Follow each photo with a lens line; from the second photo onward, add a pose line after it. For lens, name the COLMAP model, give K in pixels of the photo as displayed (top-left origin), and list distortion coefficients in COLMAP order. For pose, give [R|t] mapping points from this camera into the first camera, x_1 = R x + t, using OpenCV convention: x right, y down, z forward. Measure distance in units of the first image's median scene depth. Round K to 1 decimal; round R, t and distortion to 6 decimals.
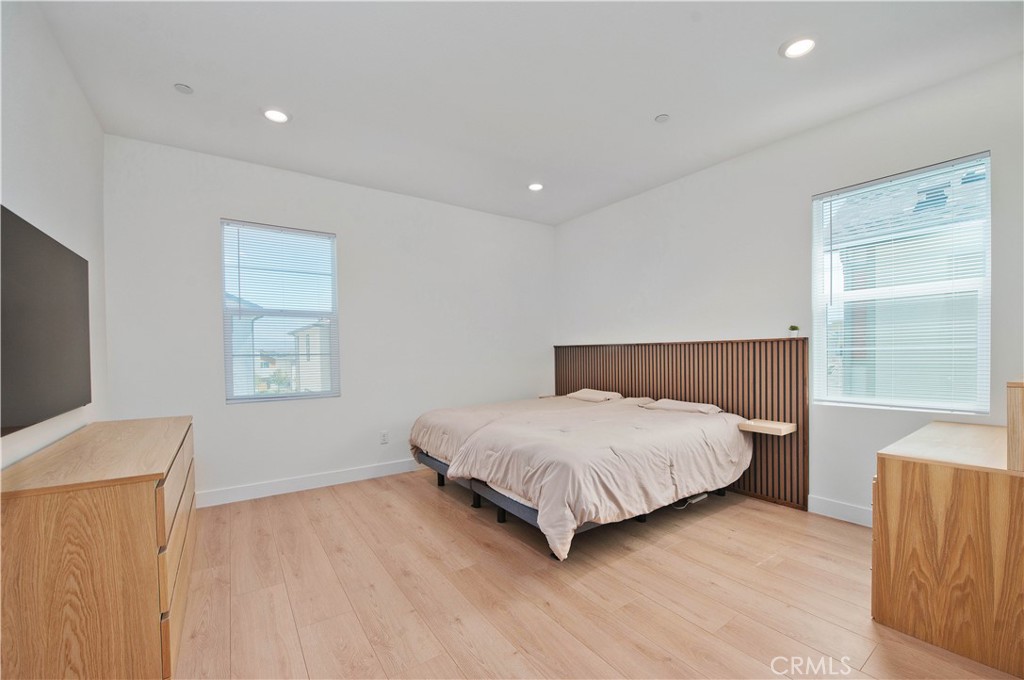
lens RADIAL K [[404.8, 0, 517.2], [0, 404.8, 352.0], [0, 0, 1]] dist [-0.012987, -0.003464]
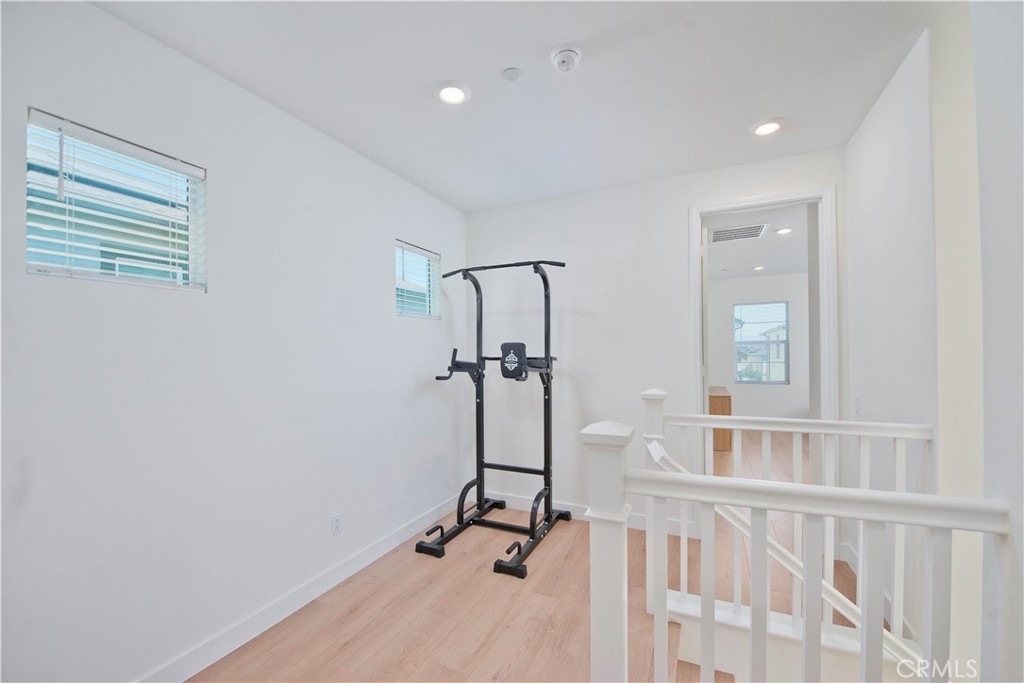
lens RADIAL K [[404.8, 0, 517.2], [0, 404.8, 353.5], [0, 0, 1]] dist [-0.012987, -0.003464]
pose [[0.491444, 0.009981, -0.870852, 0.528181], [0.005835, 0.999874, 0.014753, -0.059635], [0.870890, -0.012332, 0.491324, -0.958938]]
